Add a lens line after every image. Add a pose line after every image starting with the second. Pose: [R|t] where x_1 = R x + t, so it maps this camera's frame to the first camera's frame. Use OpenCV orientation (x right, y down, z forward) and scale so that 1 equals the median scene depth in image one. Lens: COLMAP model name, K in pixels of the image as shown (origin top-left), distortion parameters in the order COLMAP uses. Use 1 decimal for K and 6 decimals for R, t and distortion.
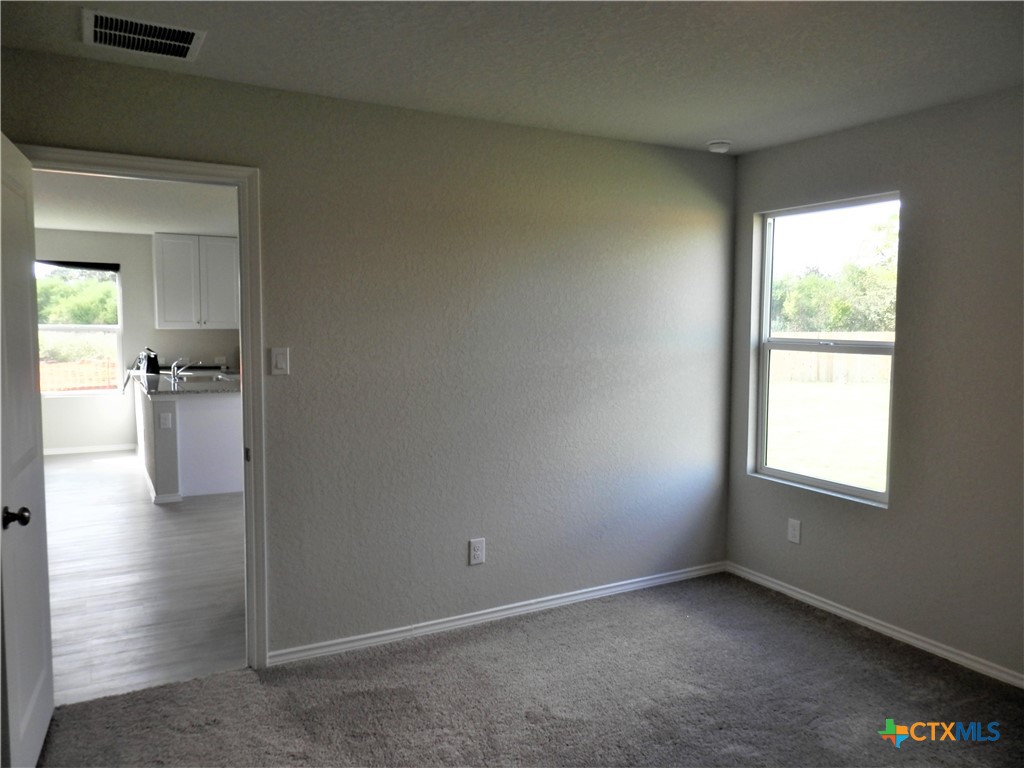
lens RADIAL K [[757.1, 0, 509.6], [0, 757.1, 382.5], [0, 0, 1]] dist [0.000293, 0.001049]
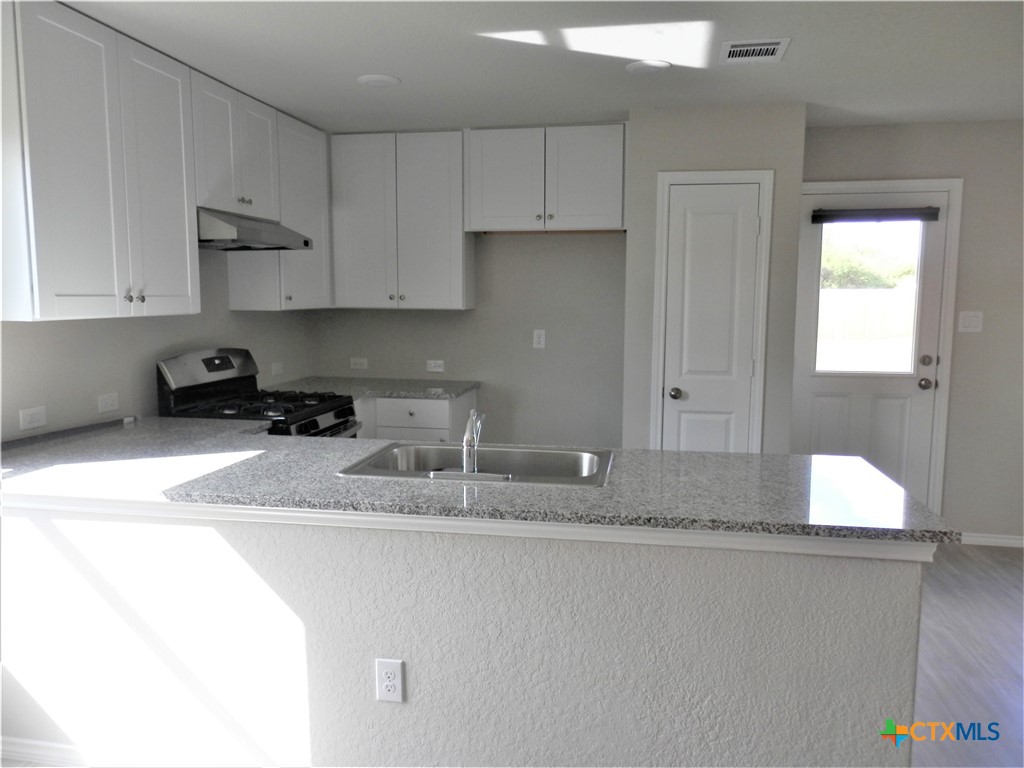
lens RADIAL K [[757.1, 0, 509.6], [0, 757.1, 382.5], [0, 0, 1]] dist [0.000293, 0.001049]
pose [[0.633759, -0.094619, 0.767722, -0.571604], [0.063172, 0.995506, 0.070544, -0.055472], [-0.770947, 0.003791, 0.636888, 0.662978]]
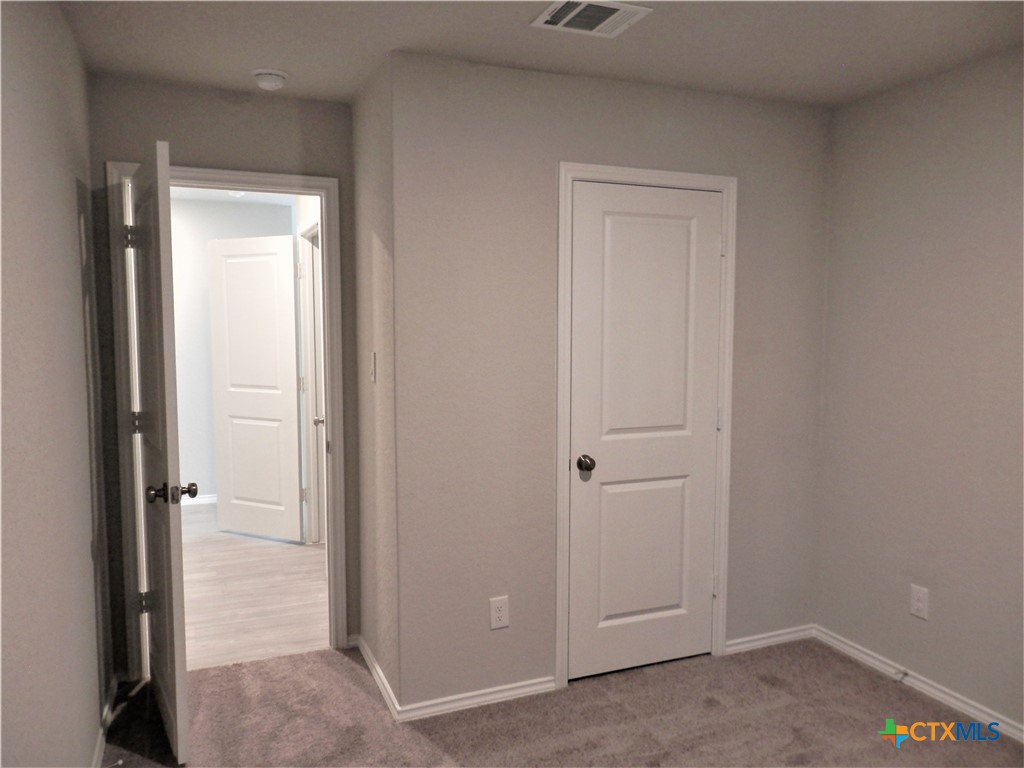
lens RADIAL K [[758.5, 0, 506.4], [0, 758.5, 386.0], [0, 0, 1]] dist [0.001594, -0.001787]
pose [[0.121502, -0.094322, 0.988099, -0.499938], [0.080266, 0.993148, 0.084935, -0.078722], [-0.989341, 0.068991, 0.128240, 0.899399]]
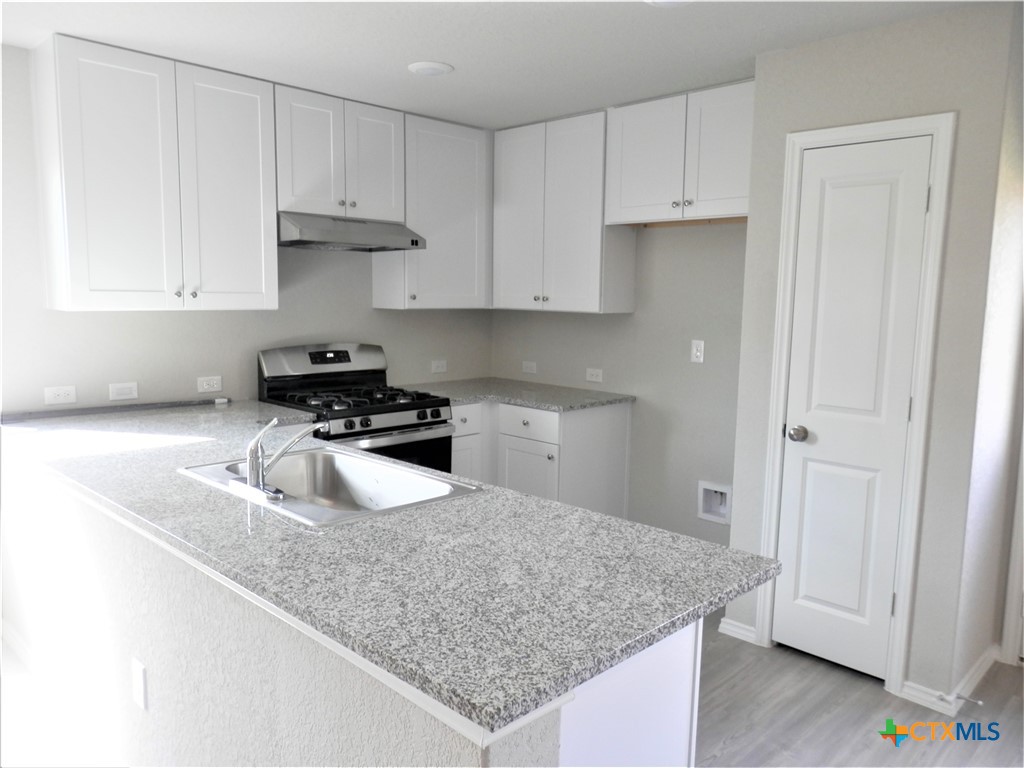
lens RADIAL K [[758.5, 0, 506.4], [0, 758.5, 386.0], [0, 0, 1]] dist [0.001594, -0.001787]
pose [[0.958955, -0.025658, 0.282394, -0.365188], [0.013104, 0.998844, 0.046255, -0.048336], [-0.283254, -0.040656, 0.958183, 0.587146]]
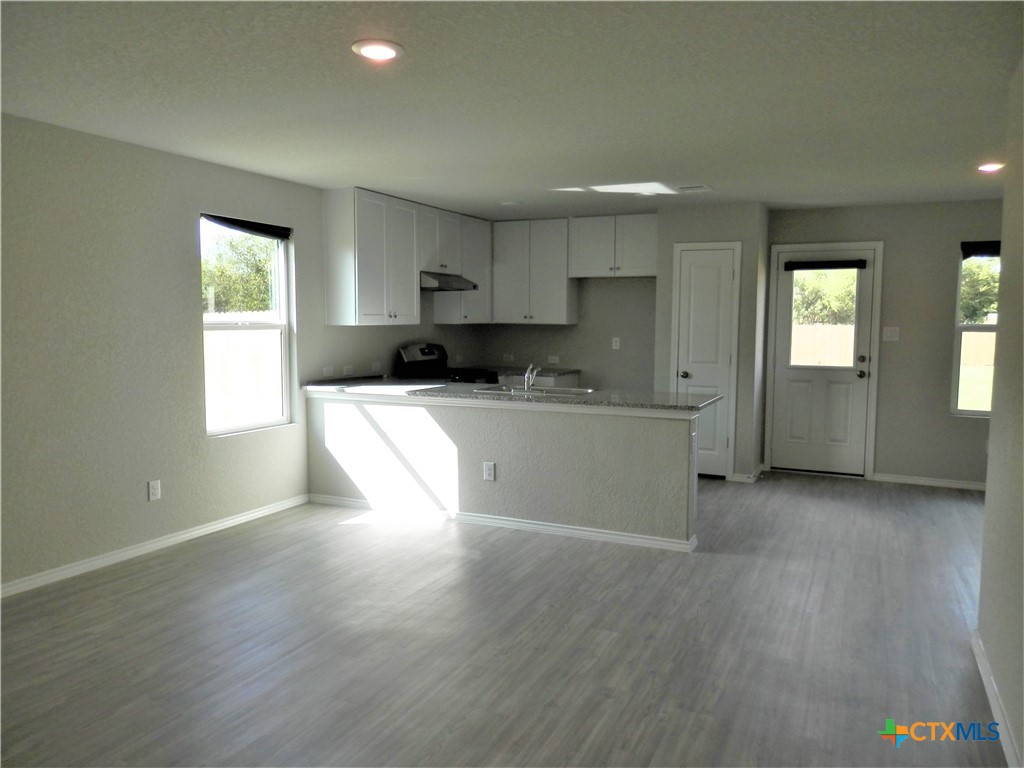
lens RADIAL K [[758.5, 0, 506.4], [0, 758.5, 386.0], [0, 0, 1]] dist [0.001594, -0.001787]
pose [[0.811719, -0.056087, 0.581349, -0.757582], [0.046944, 0.998423, 0.030778, -0.029376], [-0.582159, 0.002308, 0.813072, 0.342900]]
